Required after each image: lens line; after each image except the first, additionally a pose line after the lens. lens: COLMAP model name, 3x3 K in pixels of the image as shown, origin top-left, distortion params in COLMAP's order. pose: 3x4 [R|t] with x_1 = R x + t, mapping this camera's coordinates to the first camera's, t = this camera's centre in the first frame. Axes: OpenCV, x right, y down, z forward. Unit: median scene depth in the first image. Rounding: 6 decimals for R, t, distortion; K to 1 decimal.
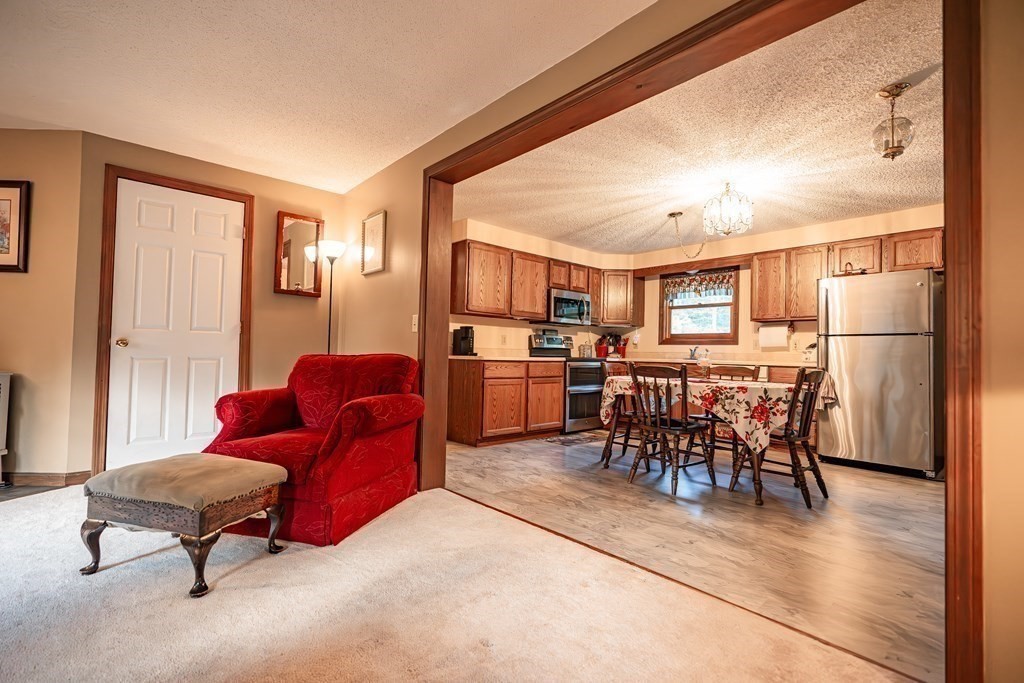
lens RADIAL K [[461.7, 0, 512.0], [0, 461.7, 341.5], [0, 0, 1]] dist [-0.008816, 0.004647]
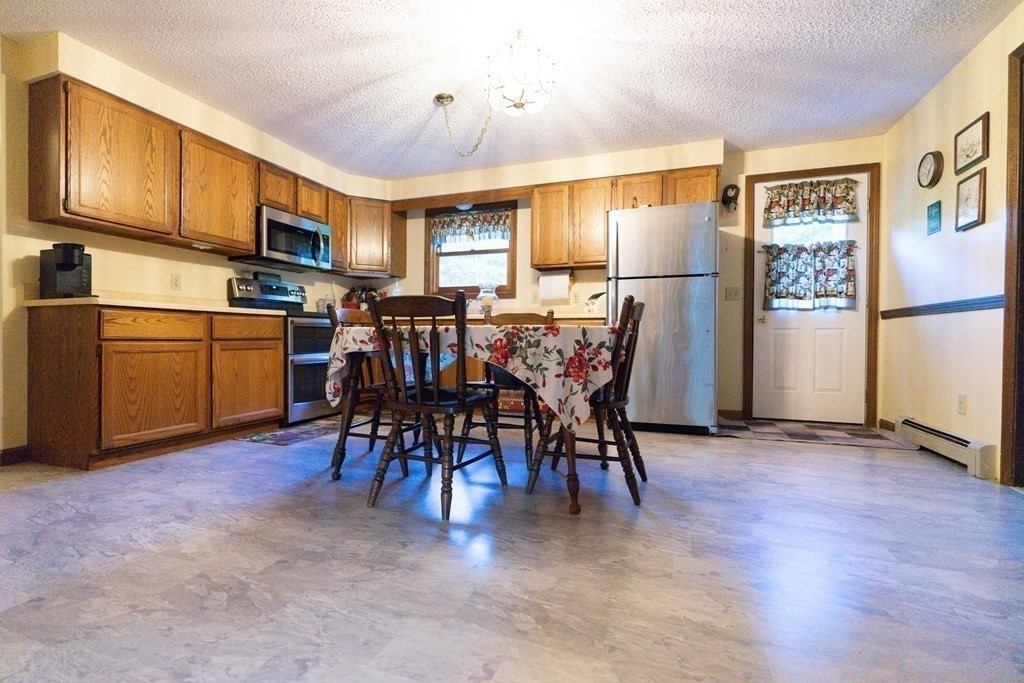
lens RADIAL K [[461.7, 0, 512.0], [0, 461.7, 341.5], [0, 0, 1]] dist [-0.008816, 0.004647]
pose [[0.883443, -0.021360, 0.468051, 0.109643], [0.000569, 0.999008, 0.044518, 0.059285], [-0.468538, -0.039063, 0.882579, 0.316854]]
